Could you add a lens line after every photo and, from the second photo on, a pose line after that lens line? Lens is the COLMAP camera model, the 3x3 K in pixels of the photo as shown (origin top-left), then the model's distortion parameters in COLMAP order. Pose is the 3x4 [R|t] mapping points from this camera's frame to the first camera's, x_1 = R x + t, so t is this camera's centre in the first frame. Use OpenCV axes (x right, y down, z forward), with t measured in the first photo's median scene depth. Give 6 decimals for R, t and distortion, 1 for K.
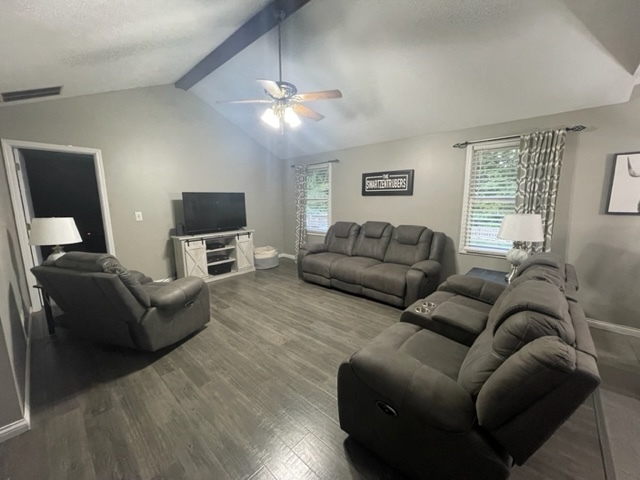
lens RADIAL K [[257.0, 0, 319.8], [0, 257.0, 239.2], [0, 0, 1]] dist [-0.006179, 0.002099]
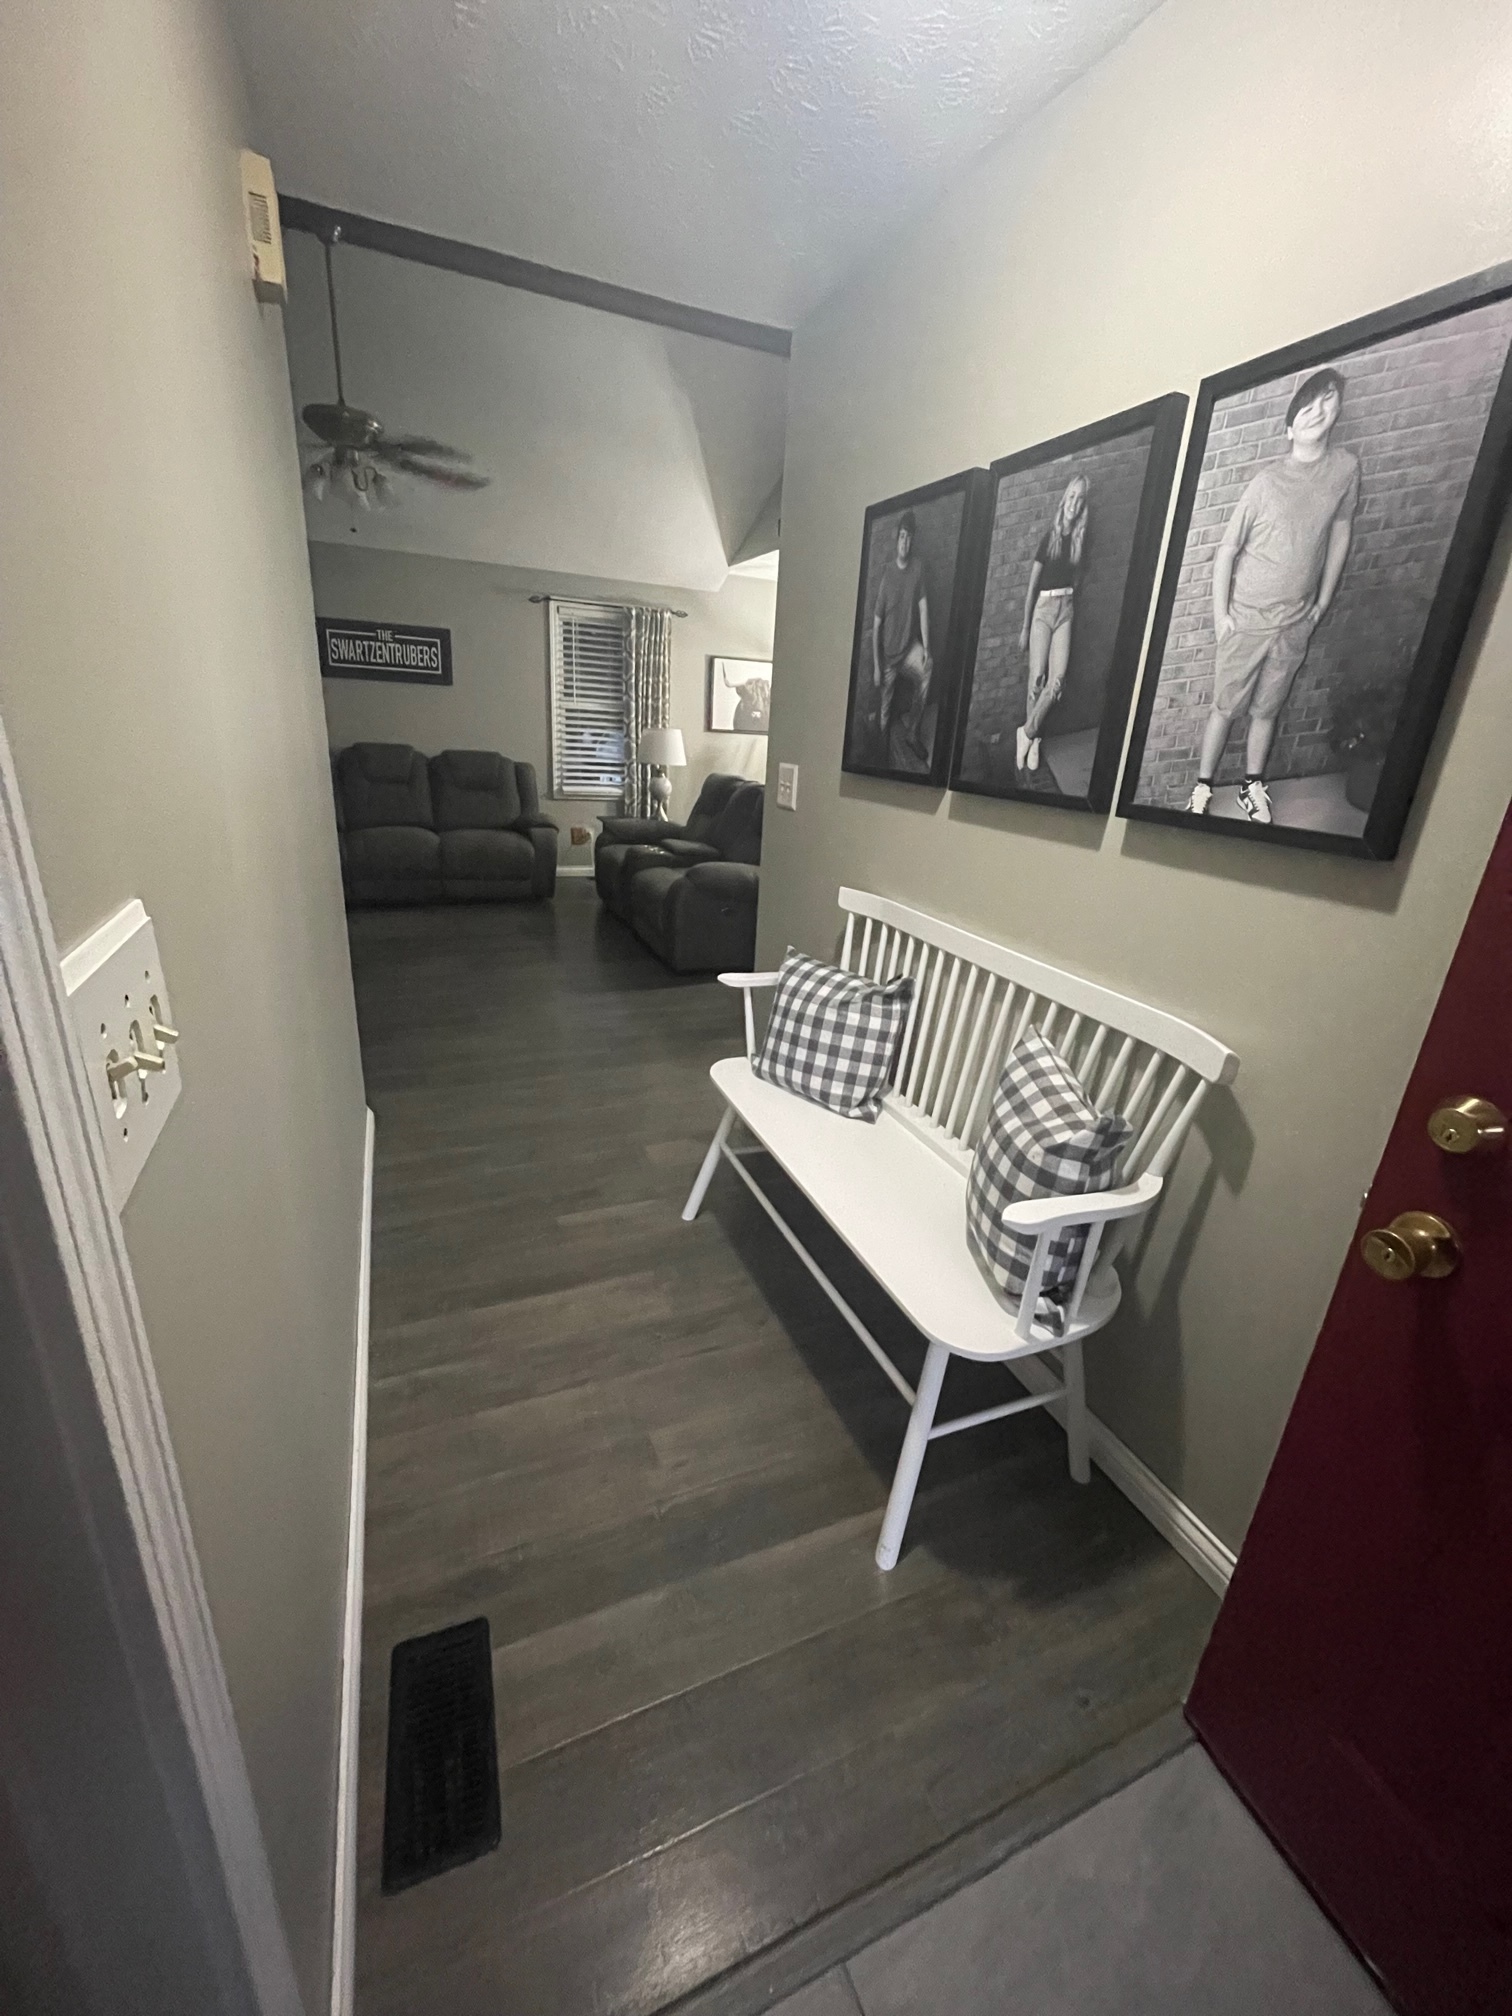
lens RADIAL K [[809.7, 0, 752.9], [0, 809.7, 1006.7], [0, 0, 1]] dist [-0.006179, 0.002099]
pose [[0.415856, -0.273936, 0.867192, -0.881889], [0.078618, 0.960815, 0.265809, 0.047910], [-0.906026, -0.042362, 0.421097, -0.175714]]
